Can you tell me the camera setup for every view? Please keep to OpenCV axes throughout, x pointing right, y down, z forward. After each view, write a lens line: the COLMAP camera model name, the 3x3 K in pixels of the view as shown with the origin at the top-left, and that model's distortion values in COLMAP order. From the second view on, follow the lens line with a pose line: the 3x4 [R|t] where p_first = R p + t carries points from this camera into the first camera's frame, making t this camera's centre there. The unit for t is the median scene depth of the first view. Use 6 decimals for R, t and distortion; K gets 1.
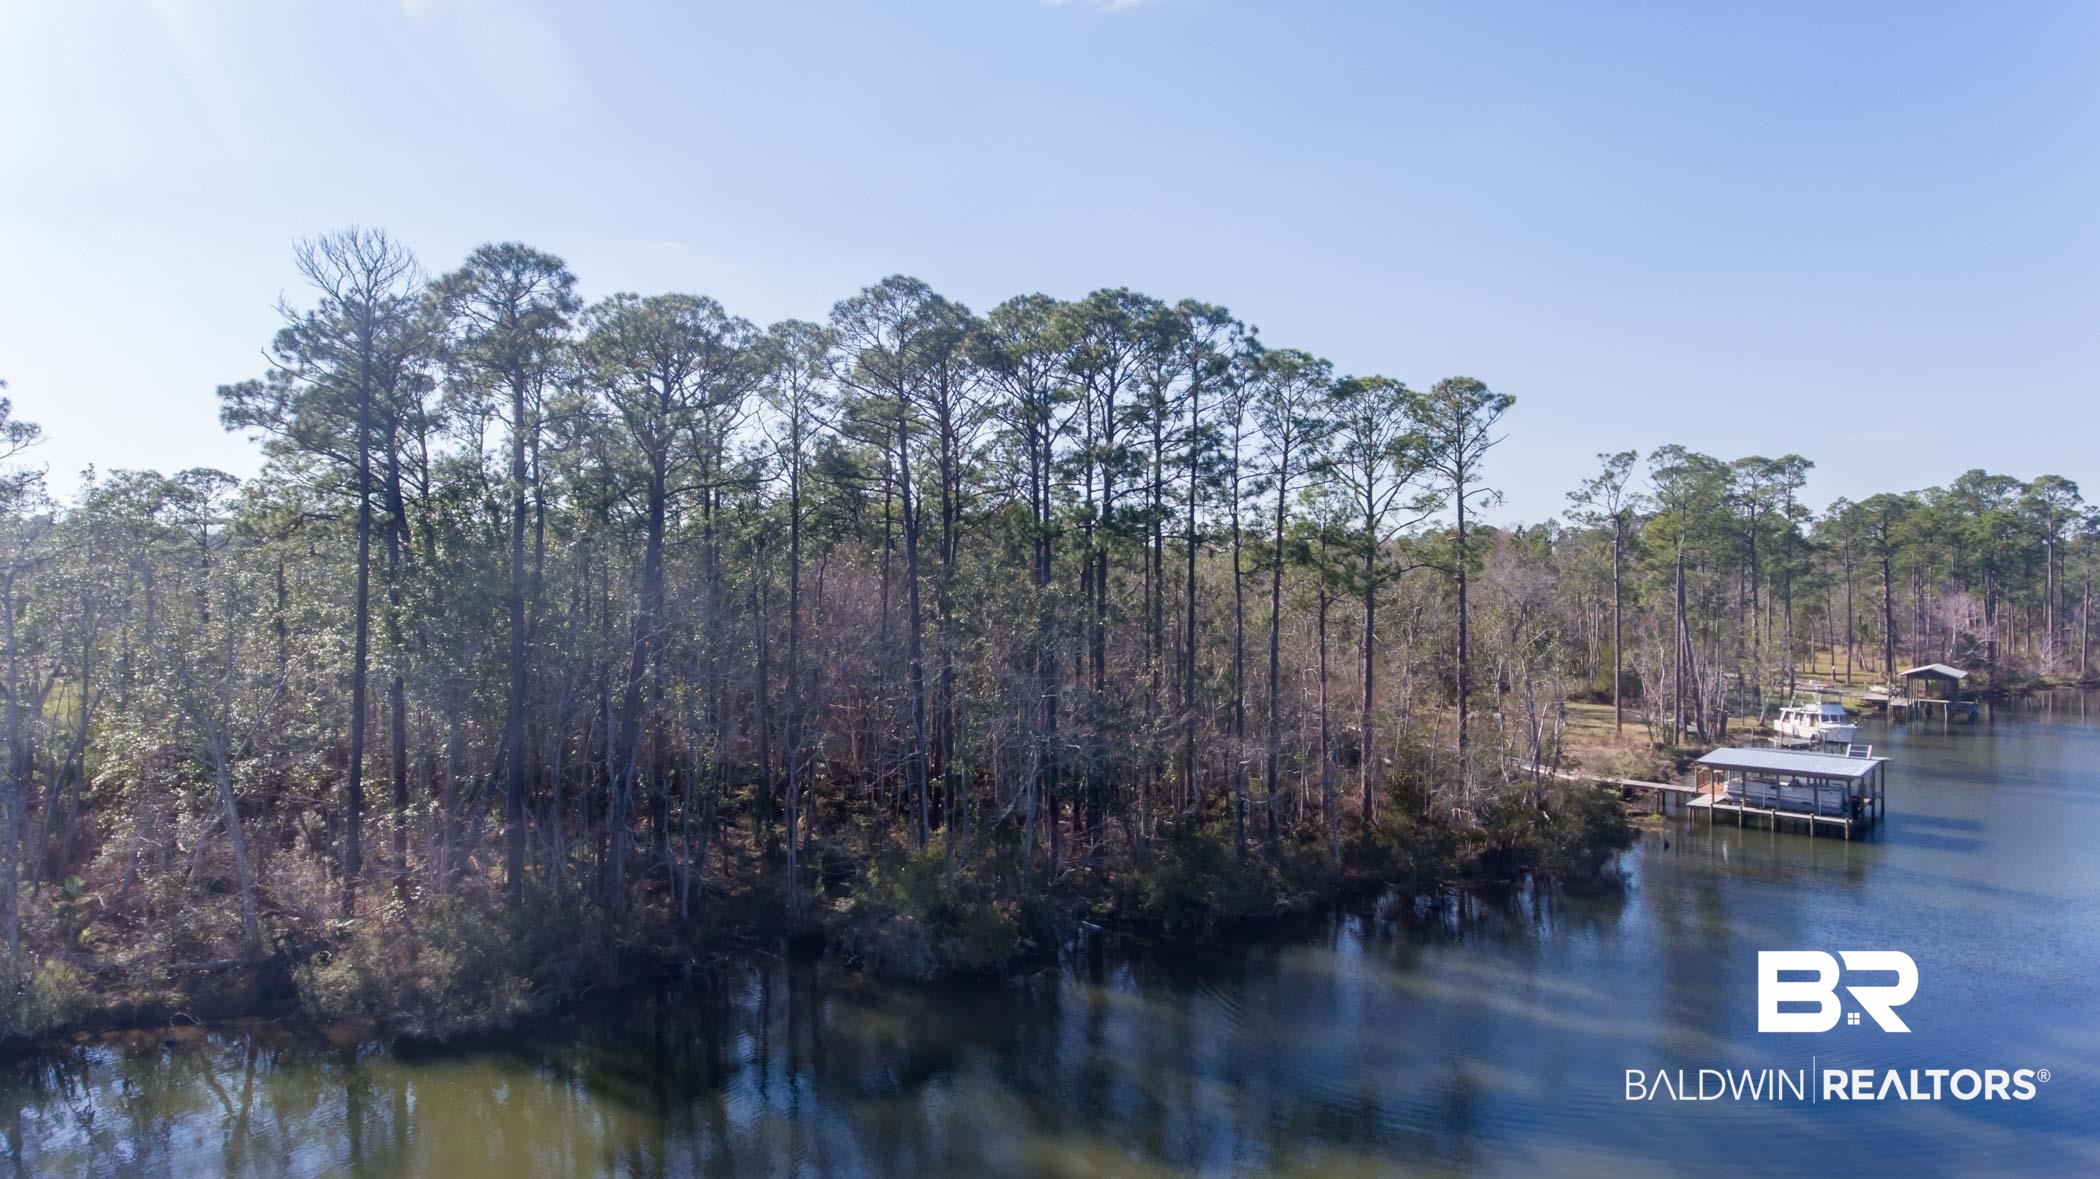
lens RADIAL K [[1256.4, 0, 1049.3], [0, 1256.4, 592.1], [0, 0, 1]] dist [-0.001330, 0.000839]
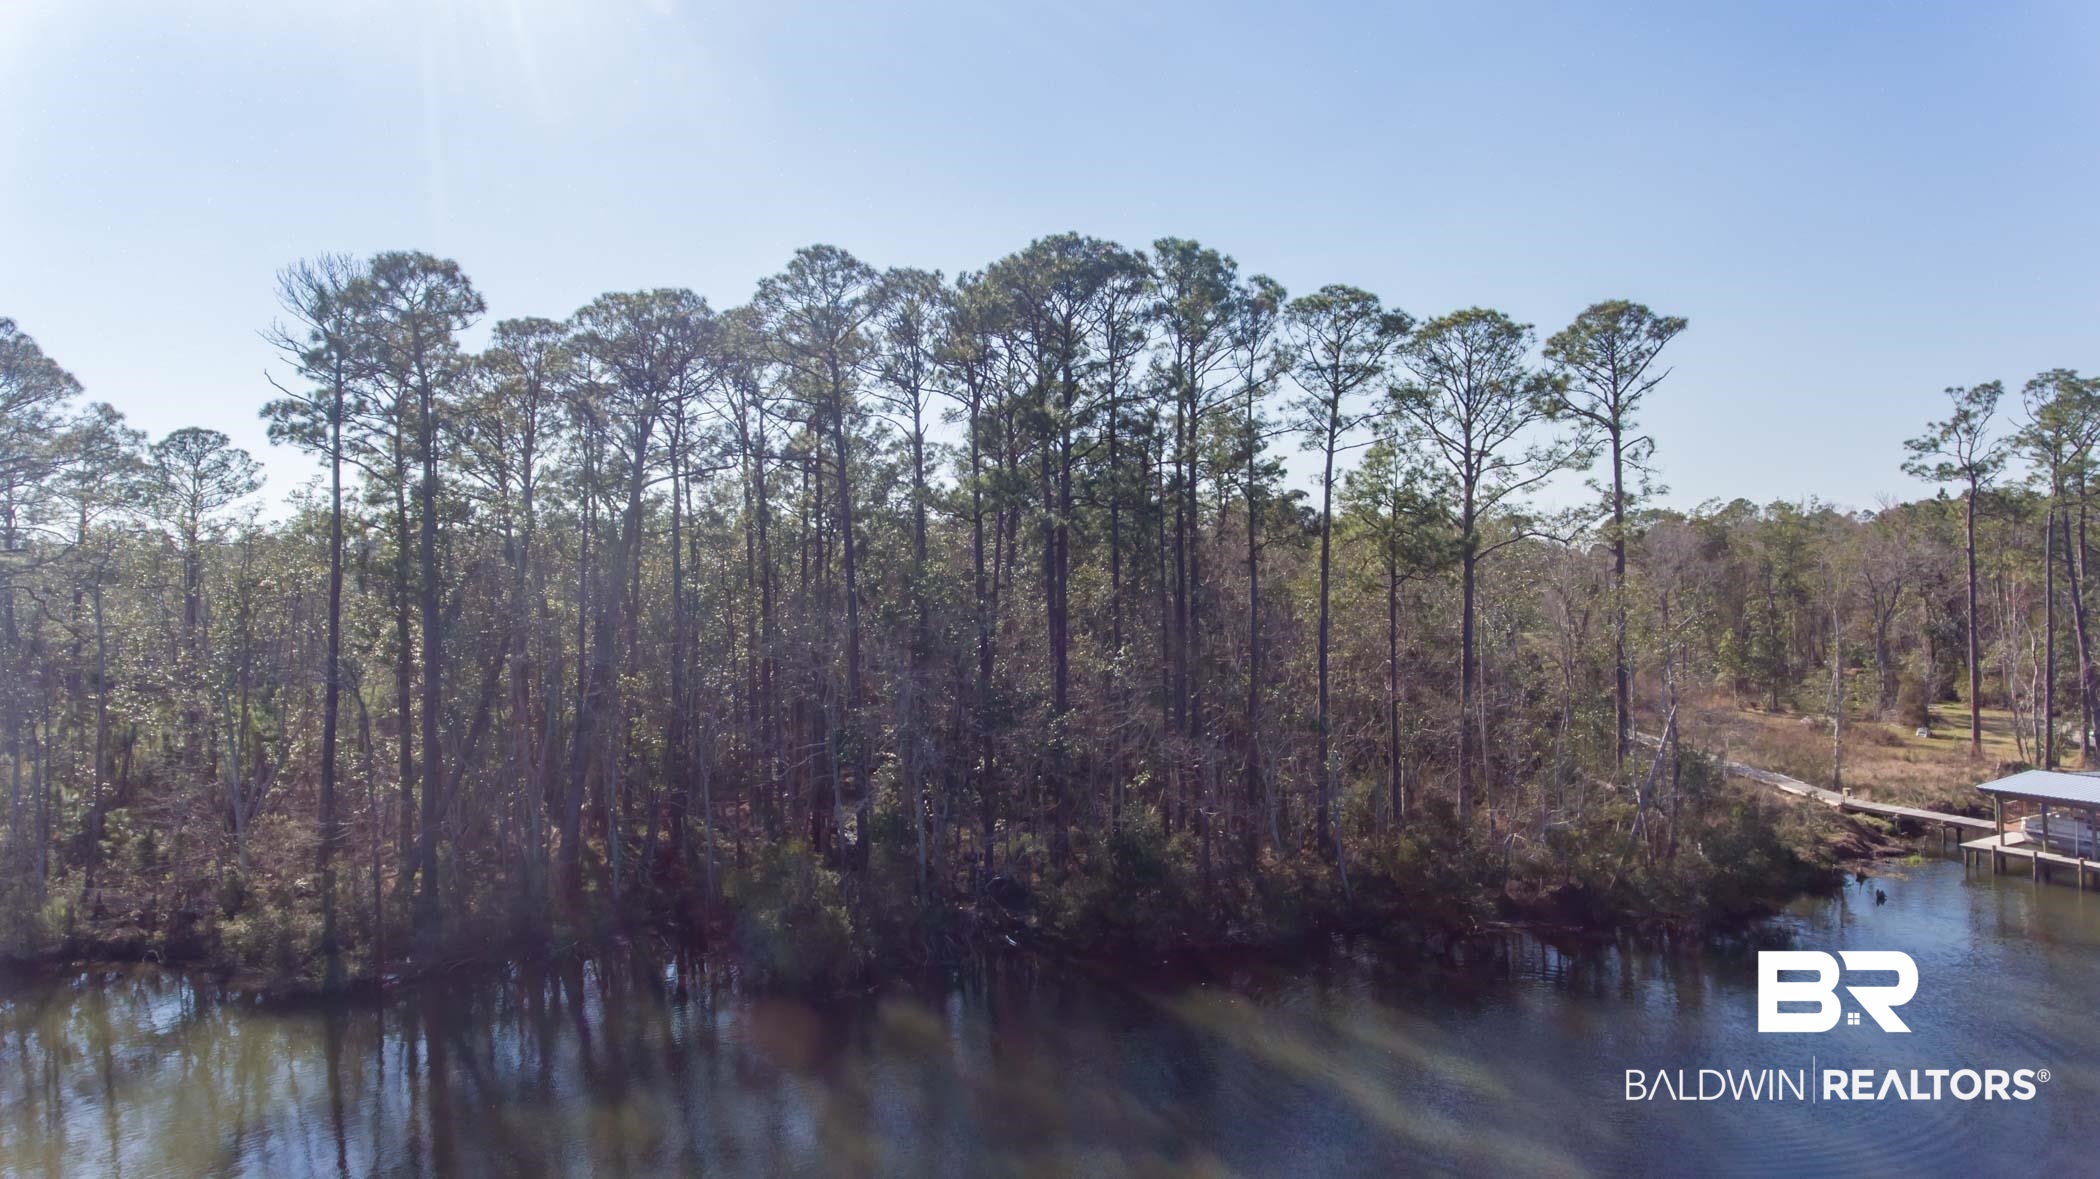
lens RADIAL K [[1237.4, 0, 1053.1], [0, 1237.4, 594.3], [0, 0, 1]] dist [-0.000285, 0.000127]
pose [[0.937230, -0.012525, -0.348487, 0.325180], [0.014709, 0.999885, 0.003623, 0.011437], [0.348402, -0.008521, 0.937307, 0.155445]]
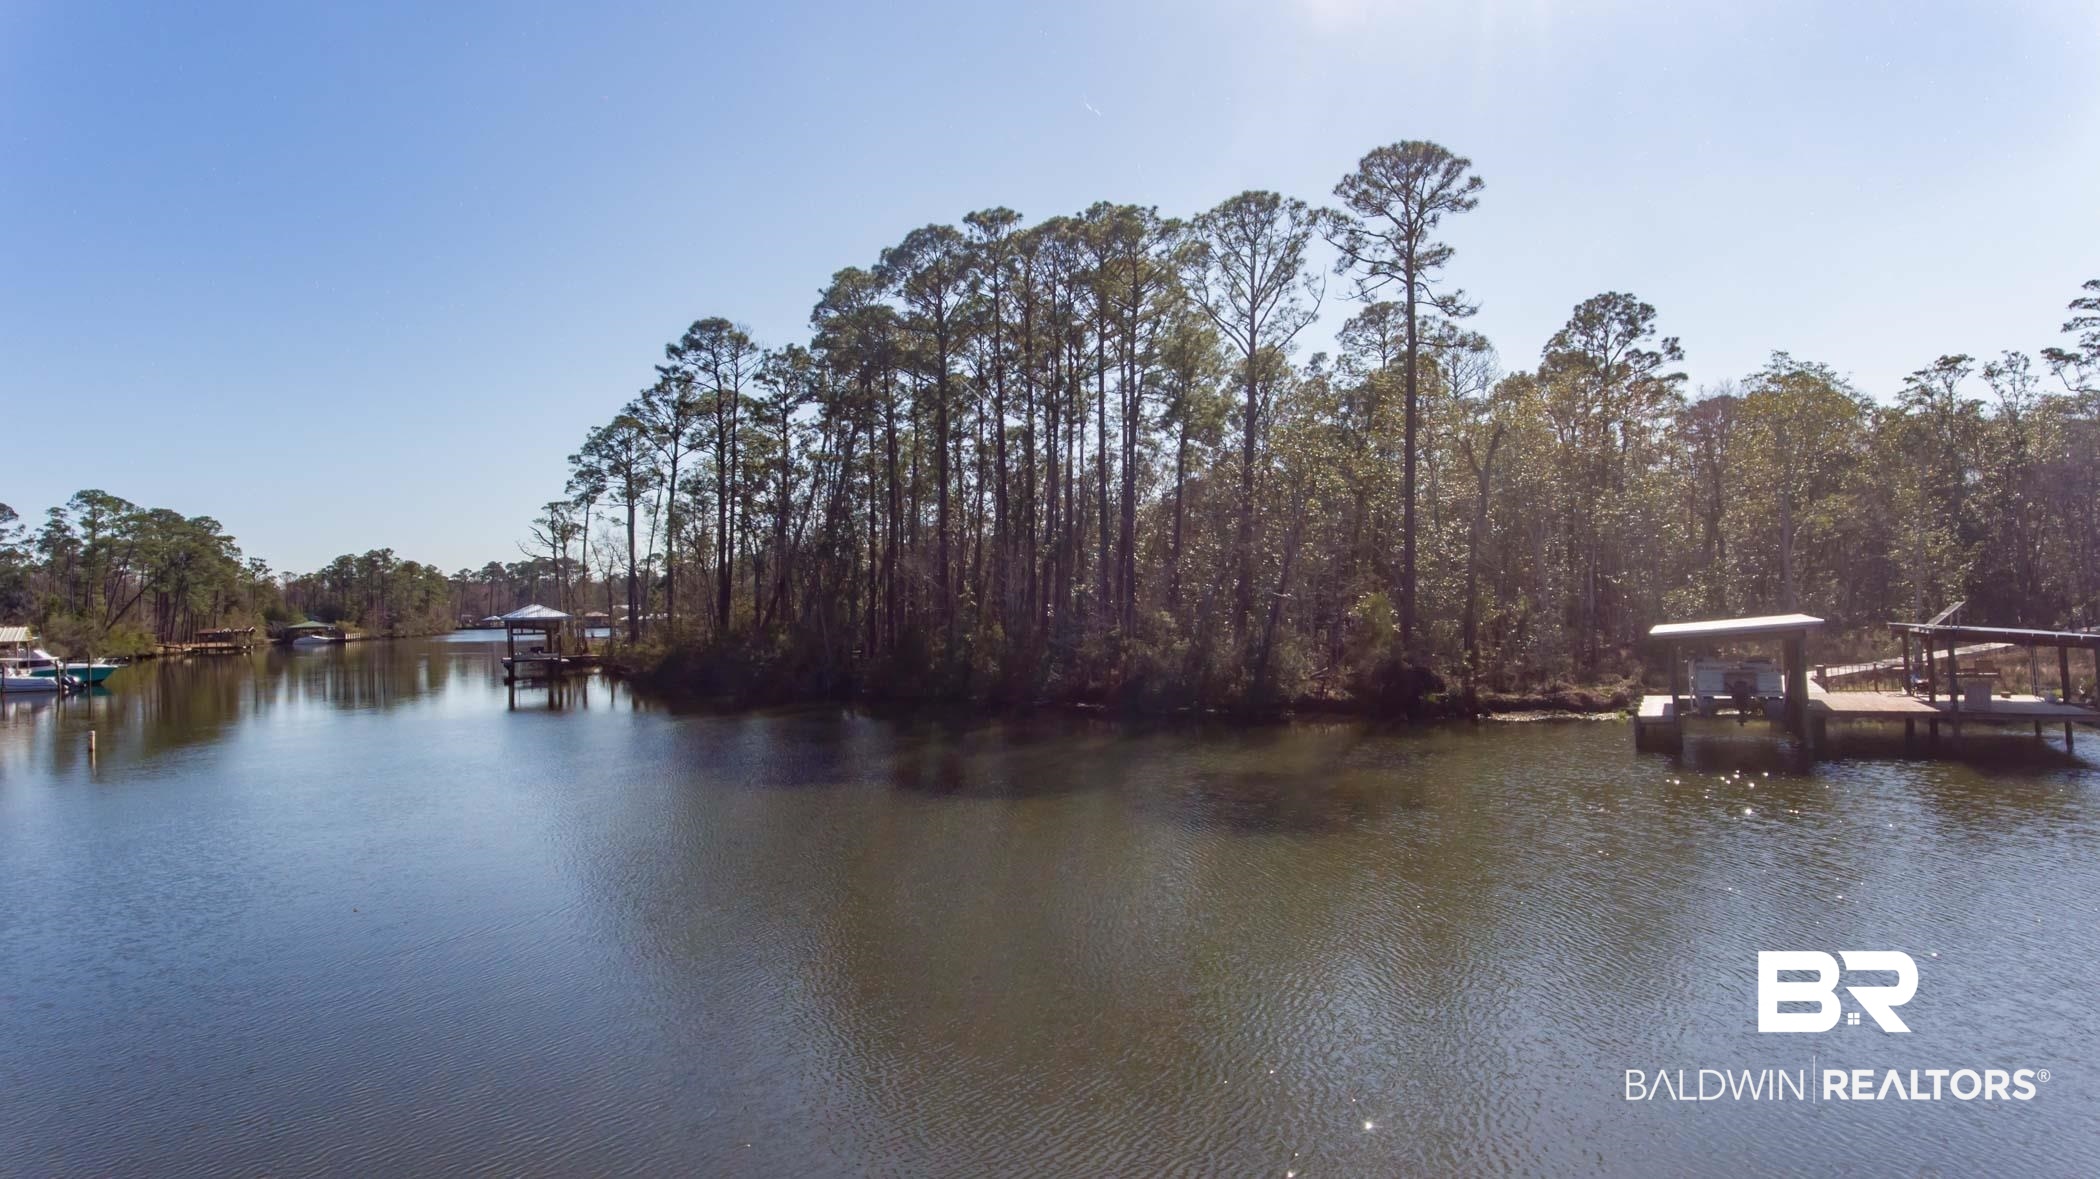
lens RADIAL K [[1264.0, 0, 1050.5], [0, 1264.0, 592.1], [0, 0, 1]] dist [-0.000084, -0.000425]
pose [[0.300886, -0.011452, -0.953591, 1.265878], [0.013940, 0.999874, -0.007609, 0.145588], [0.953558, -0.011004, 0.301008, 0.668906]]
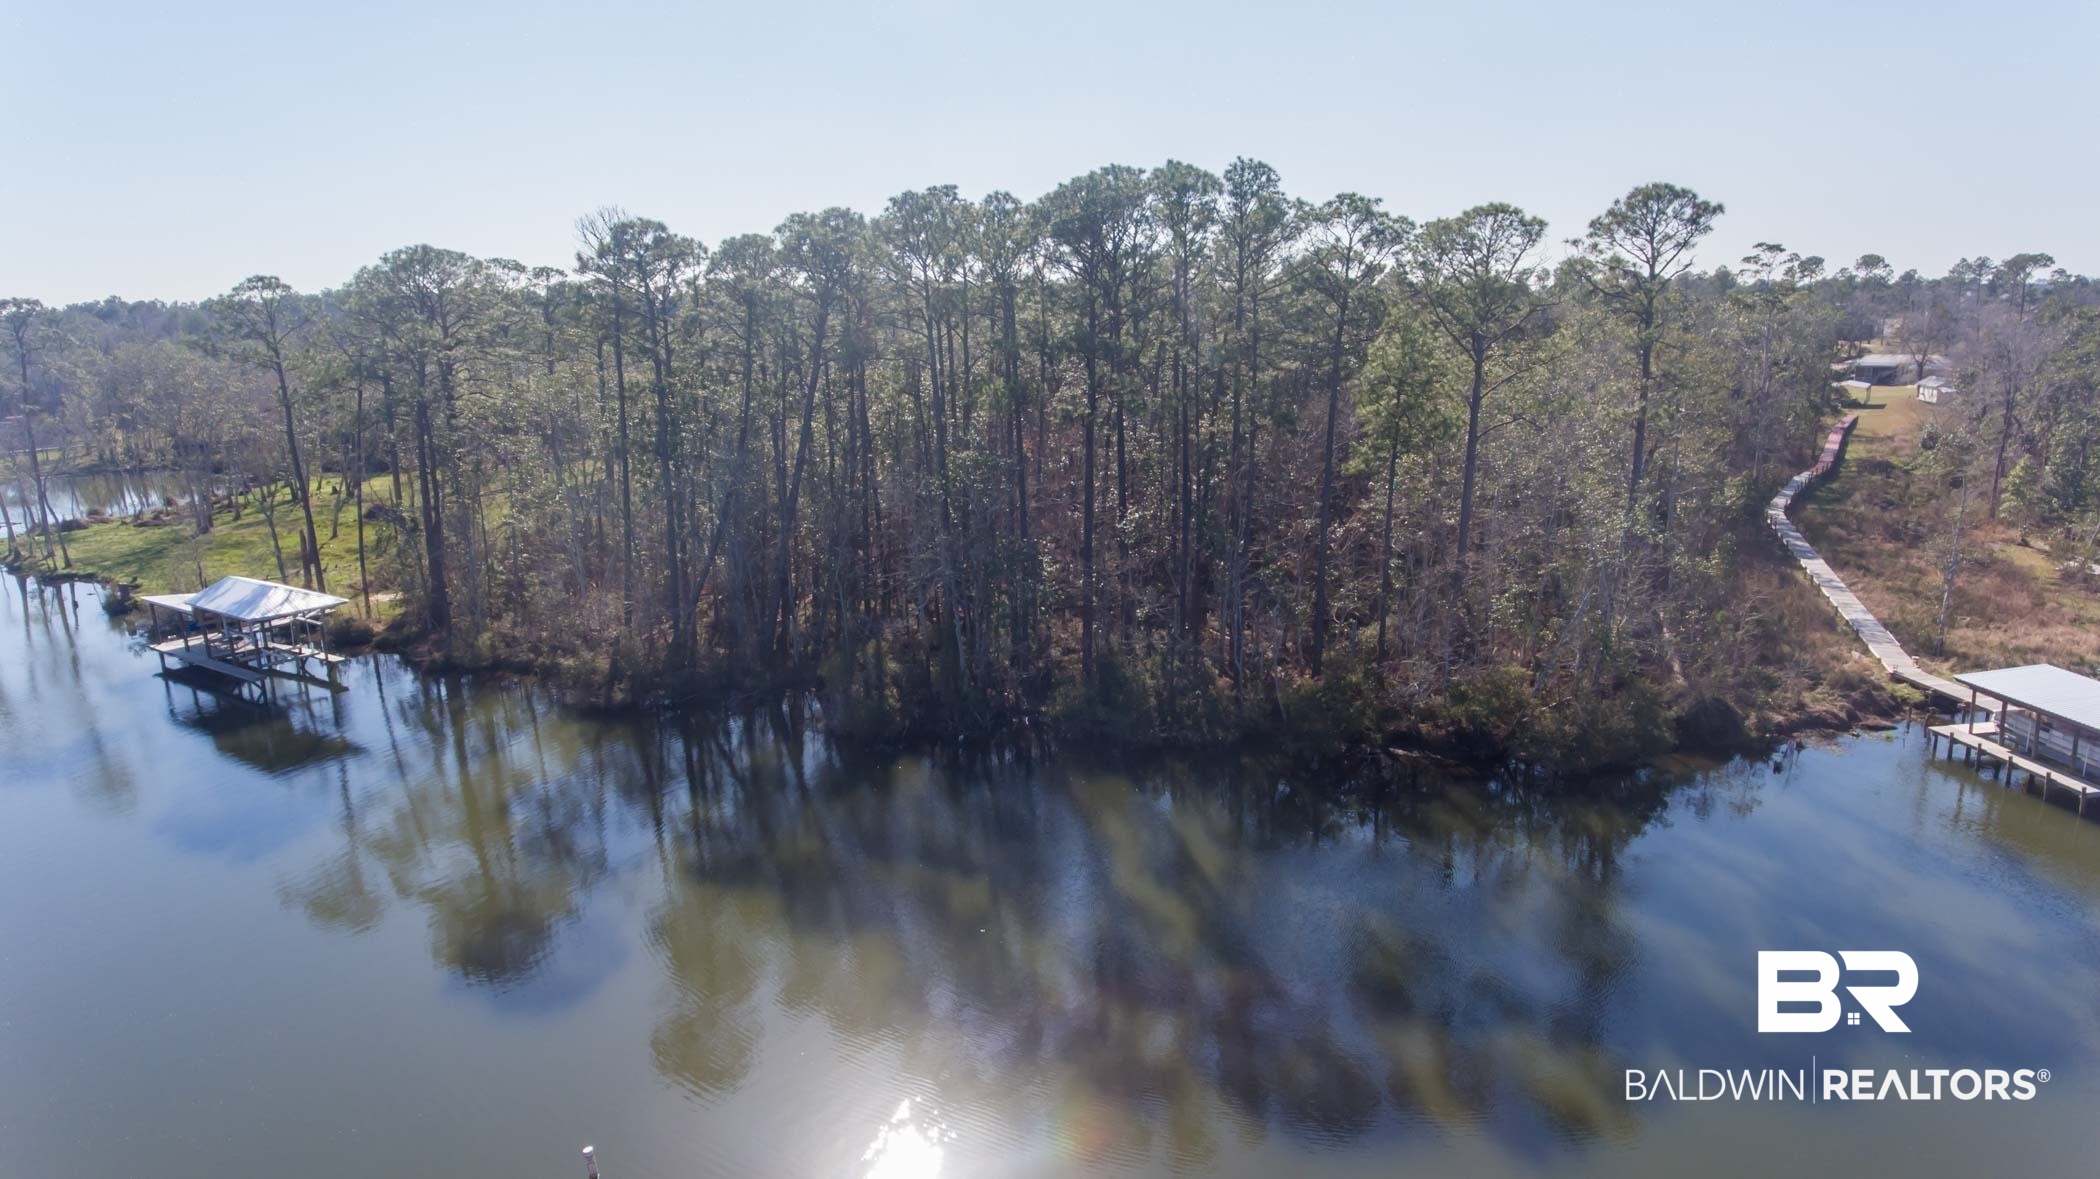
lens RADIAL K [[1256.4, 0, 1049.3], [0, 1256.4, 592.1], [0, 0, 1]] dist [-0.001330, 0.000839]
pose [[0.757465, 0.127167, -0.640371, 0.725992], [0.015515, 0.977064, 0.212381, -0.110518], [0.652691, -0.170807, 0.738119, 0.094768]]
